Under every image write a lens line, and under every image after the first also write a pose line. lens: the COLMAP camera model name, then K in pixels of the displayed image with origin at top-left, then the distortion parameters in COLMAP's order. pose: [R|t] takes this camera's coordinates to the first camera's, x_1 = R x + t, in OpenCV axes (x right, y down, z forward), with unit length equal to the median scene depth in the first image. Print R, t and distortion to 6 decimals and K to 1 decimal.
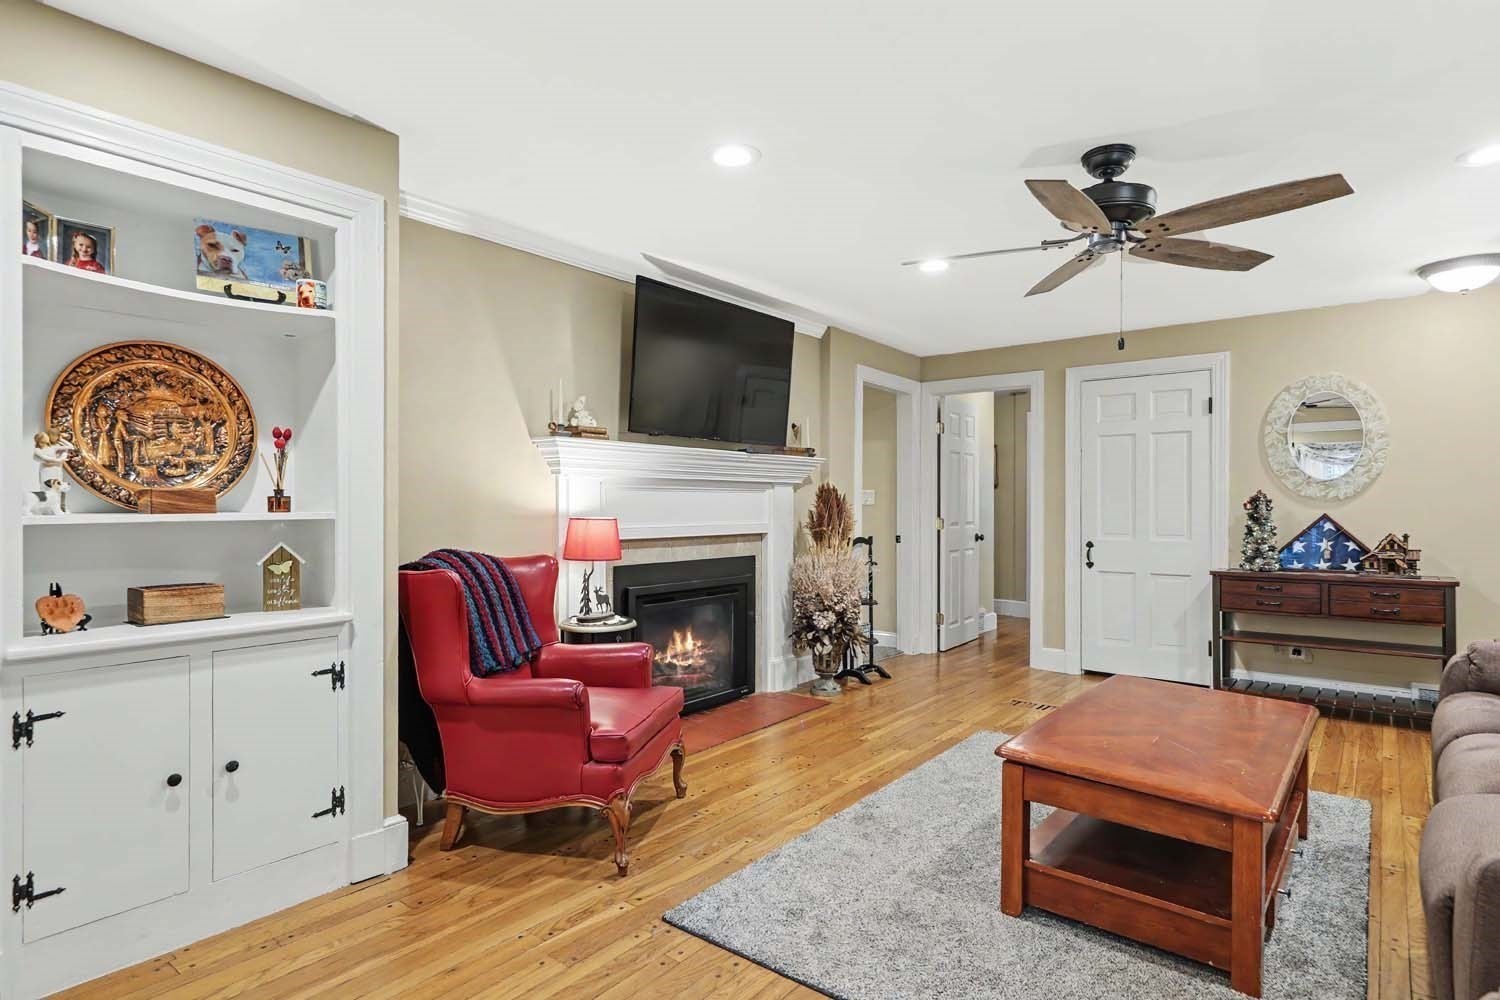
lens RADIAL K [[786.2, 0, 738.9], [0, 786.2, 509.0], [0, 0, 1]] dist [0.003786, -0.000885]
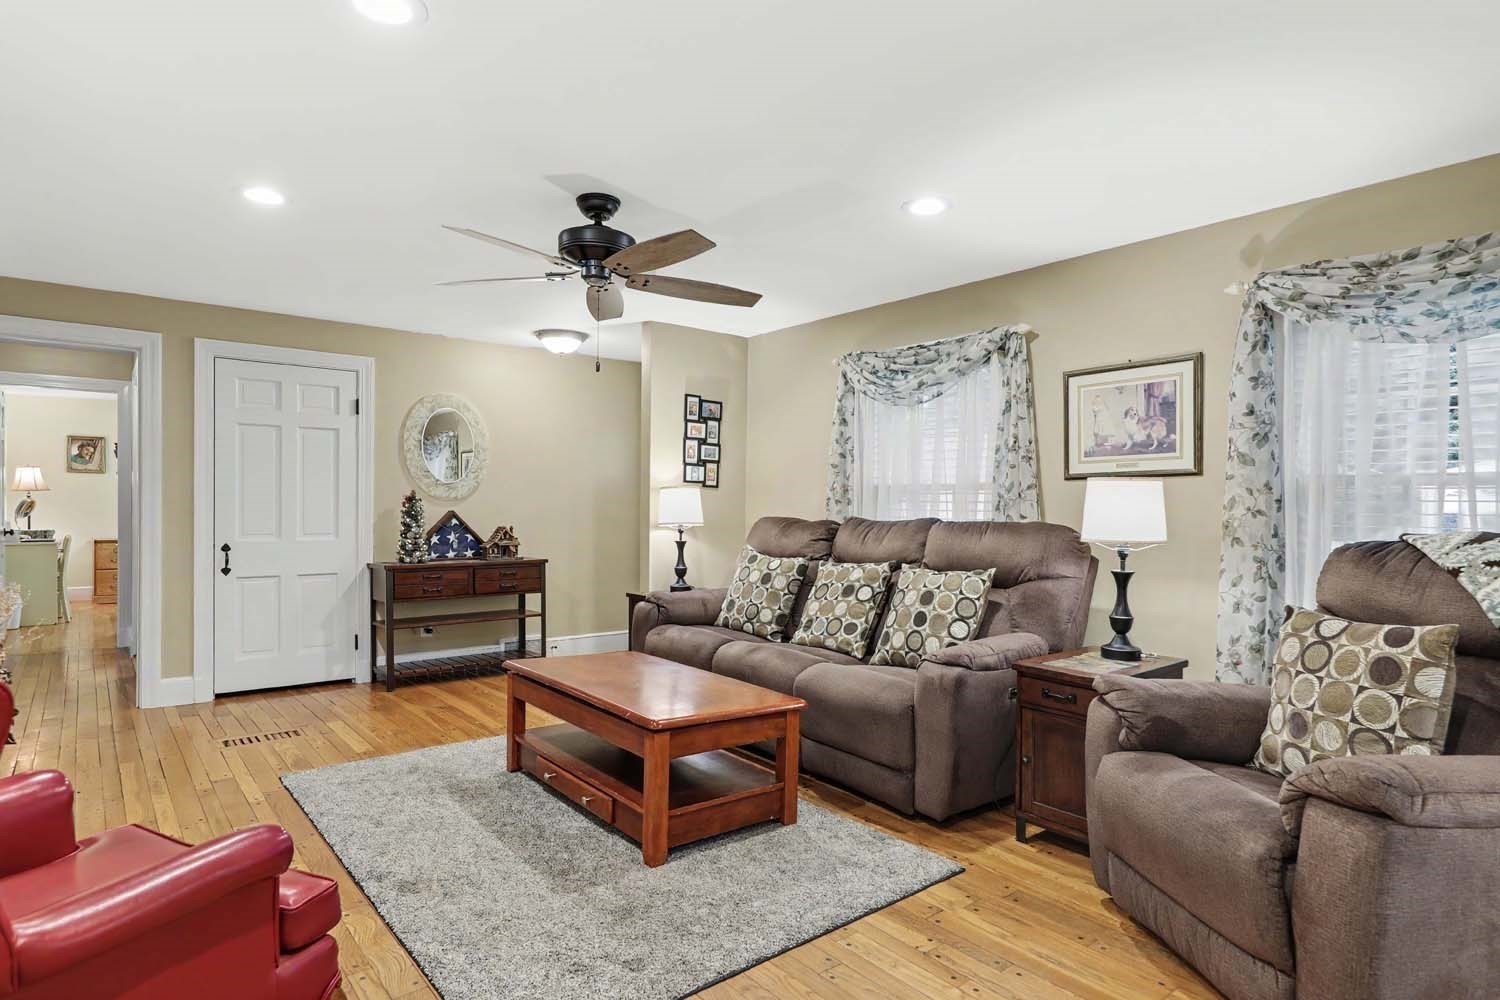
lens RADIAL K [[820.9, 0, 742.1], [0, 820.9, 514.9], [0, 0, 1]] dist [0.001549, 0.000579]
pose [[0.212508, -0.008595, 0.977121, -0.367352], [-0.003579, 0.999948, 0.009574, -0.001713], [-0.977153, -0.005531, 0.212467, 0.295144]]
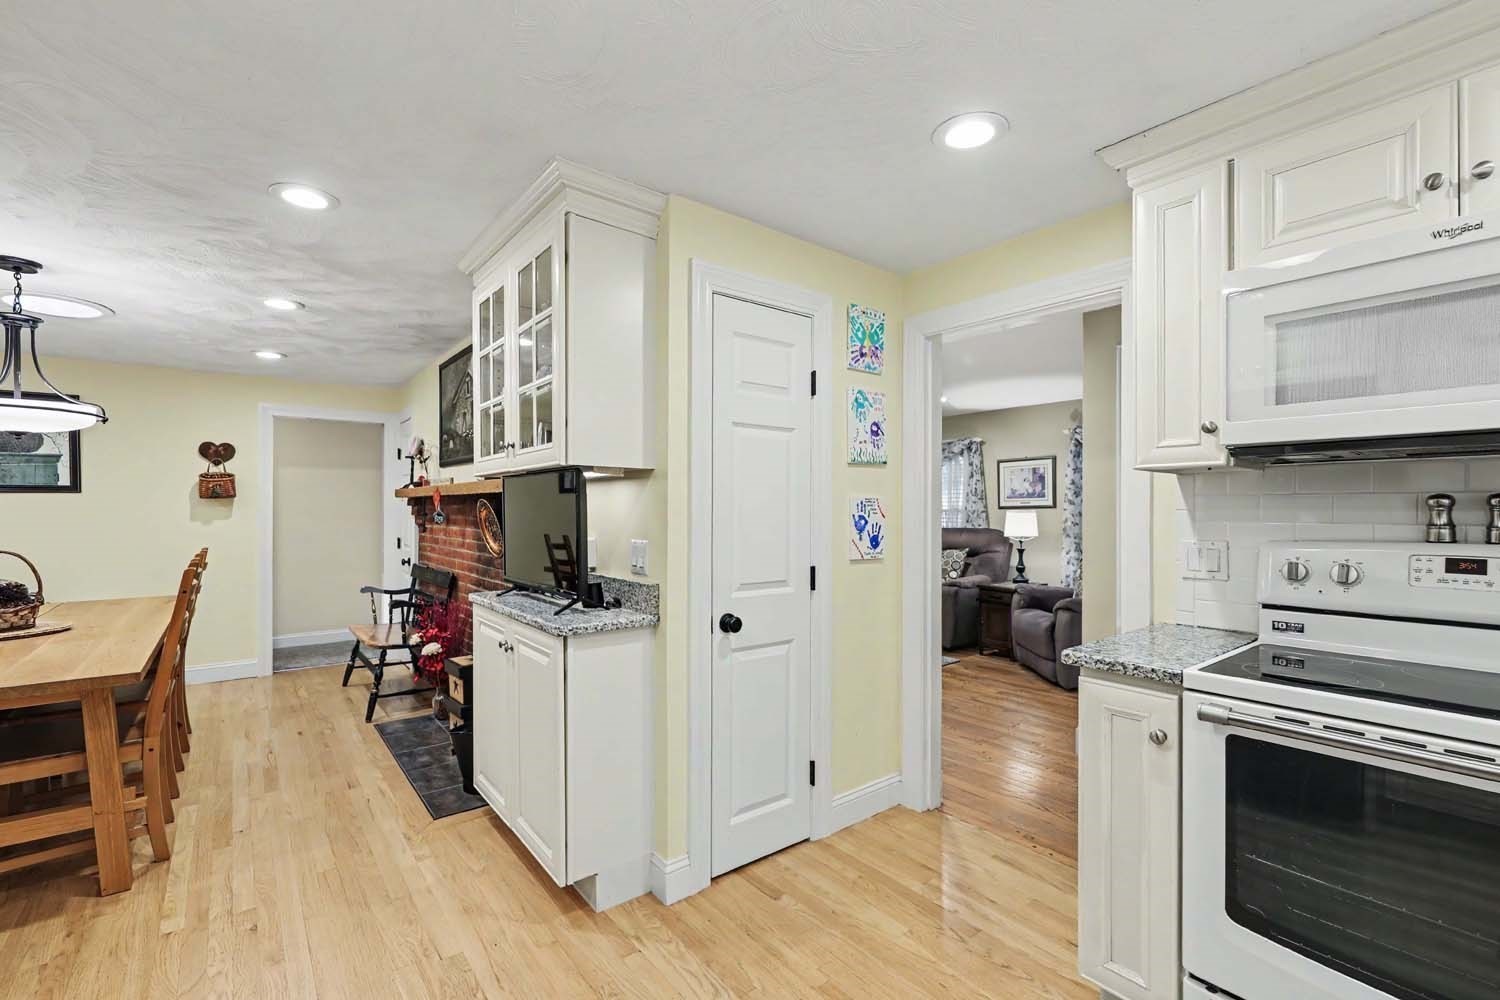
lens RADIAL K [[650.5, 0, 745.5], [0, 650.5, 506.0], [0, 0, 1]] dist [0.002319, -0.000002]
pose [[0.219294, 0.005812, 0.975642, -1.021341], [0.003693, 0.999970, -0.006787, -0.027722], [-0.975652, 0.005092, 0.219266, 0.384199]]
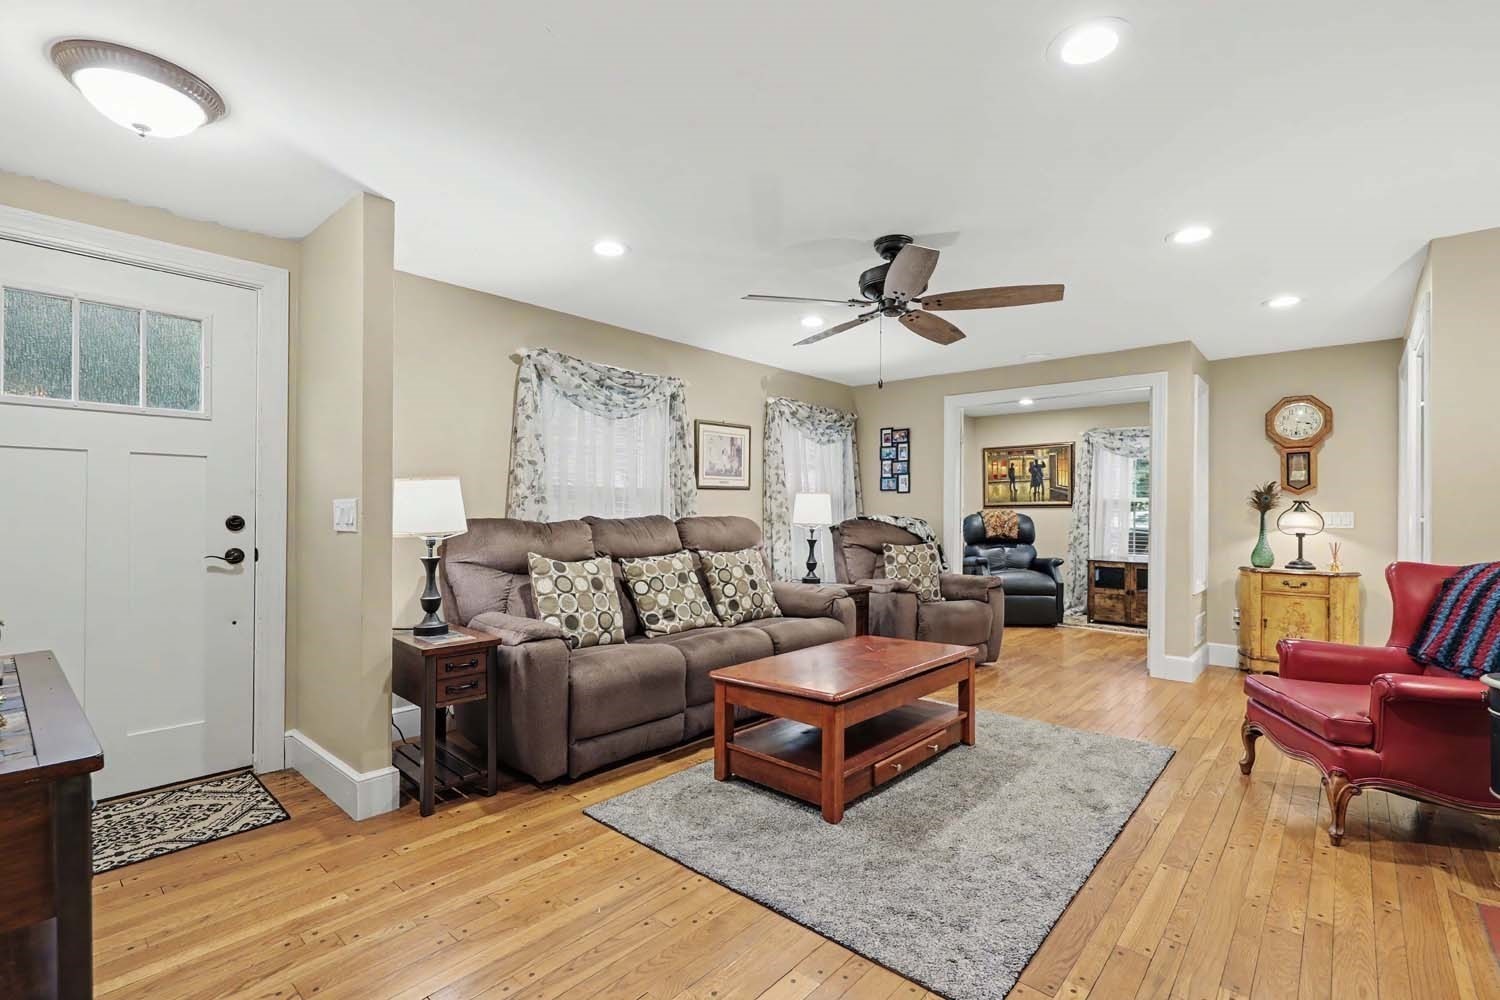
lens RADIAL K [[680.0, 0, 744.8], [0, 680.0, 511.8], [0, 0, 1]] dist [-0.000992, 0.000109]
pose [[-0.999016, -0.007441, 0.043722, 0.372839], [-0.007063, 0.999936, 0.008792, -0.004313], [-0.043785, 0.008474, -0.999005, 1.193261]]
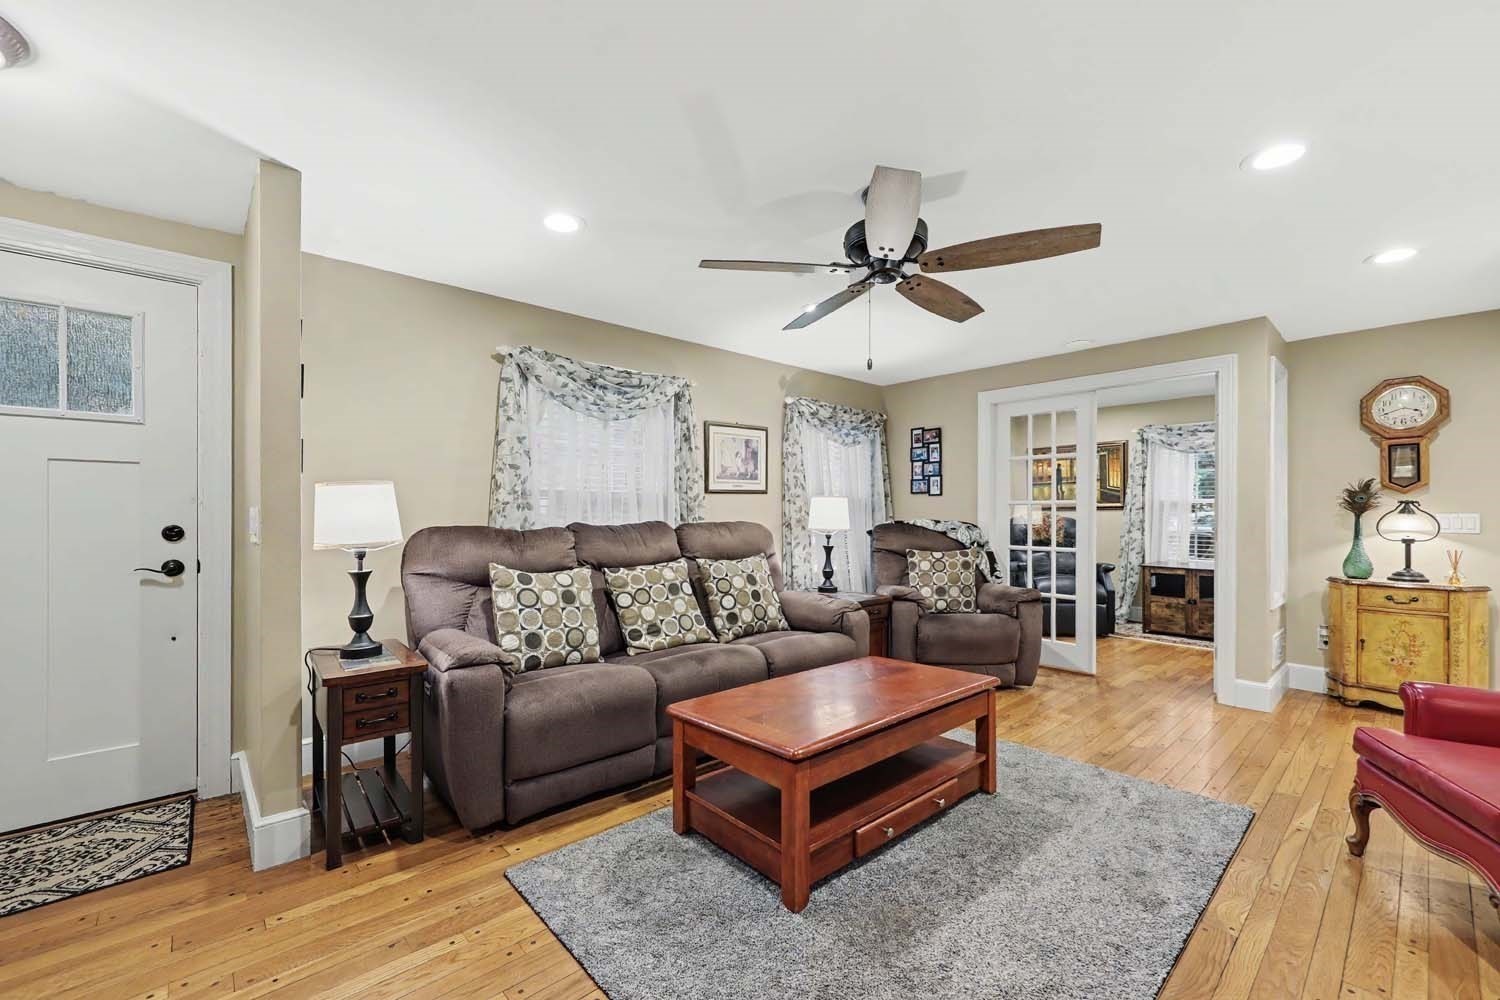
lens RADIAL K [[615.4, 0, 745.2], [0, 615.4, 514.9], [0, 0, 1]] dist [0.001505, -0.000415]
pose [[-0.988237, -0.002388, 0.152913, 0.298009], [-0.000972, 0.999956, 0.009338, -0.006187], [-0.152928, 0.009080, -0.988196, 1.042594]]
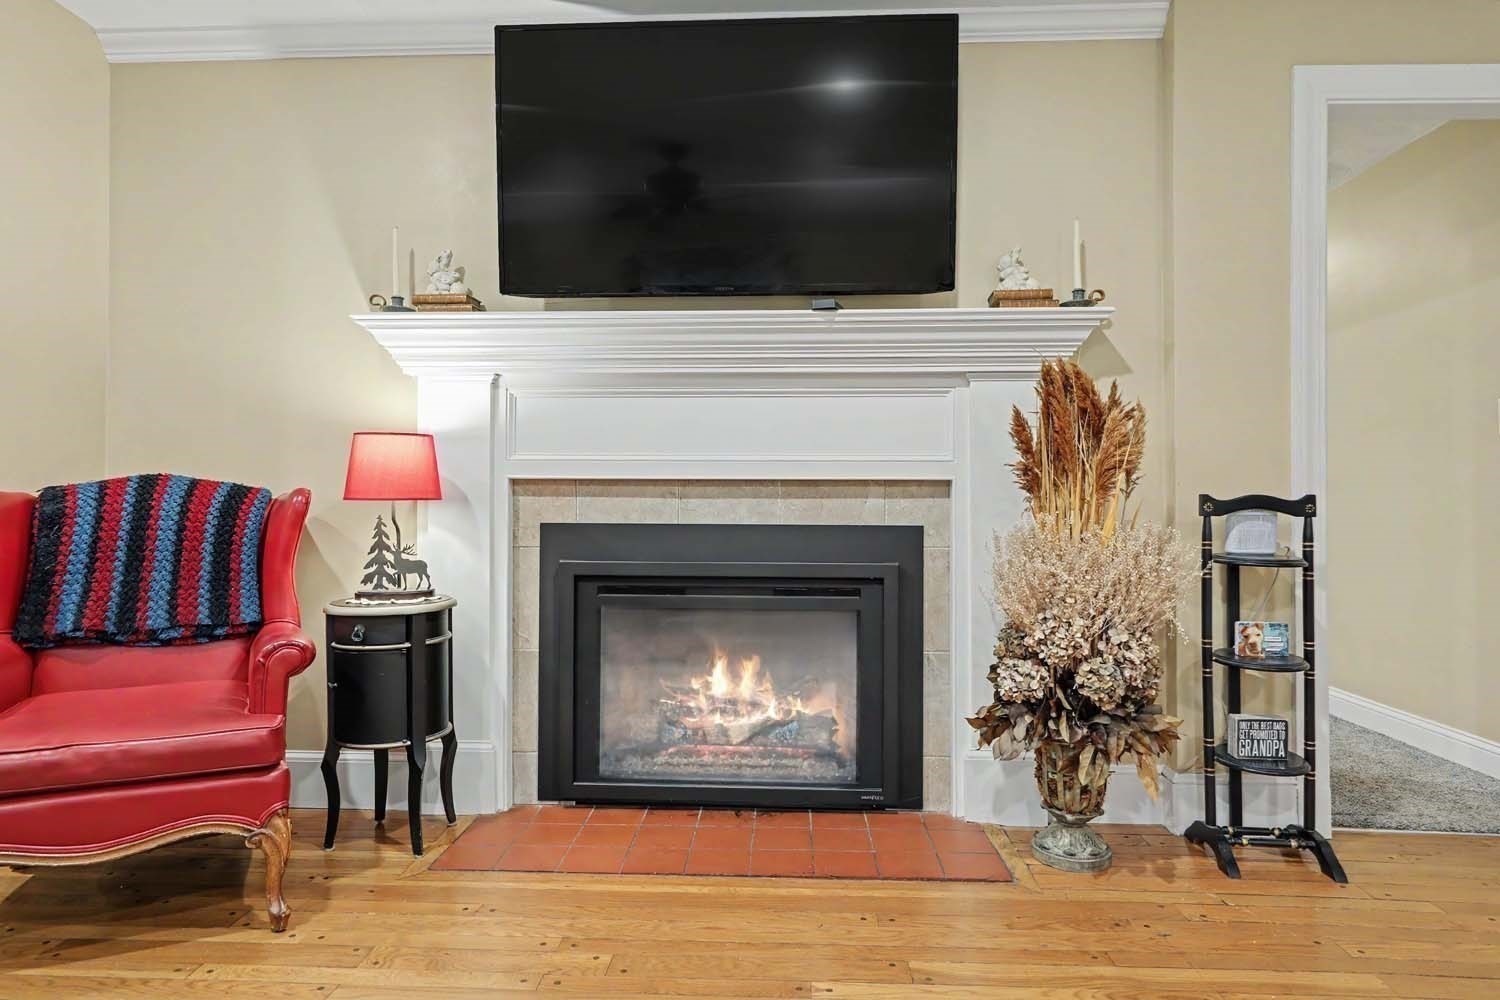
lens RADIAL K [[892.3, 0, 744.8], [0, 892.3, 496.9], [0, 0, 1]] dist [0.000867, 0.000407]
pose [[0.593579, -0.008264, -0.804734, 0.407798], [-0.008270, 0.999832, -0.016368, 0.052229], [0.804733, 0.016371, 0.593411, 0.596758]]
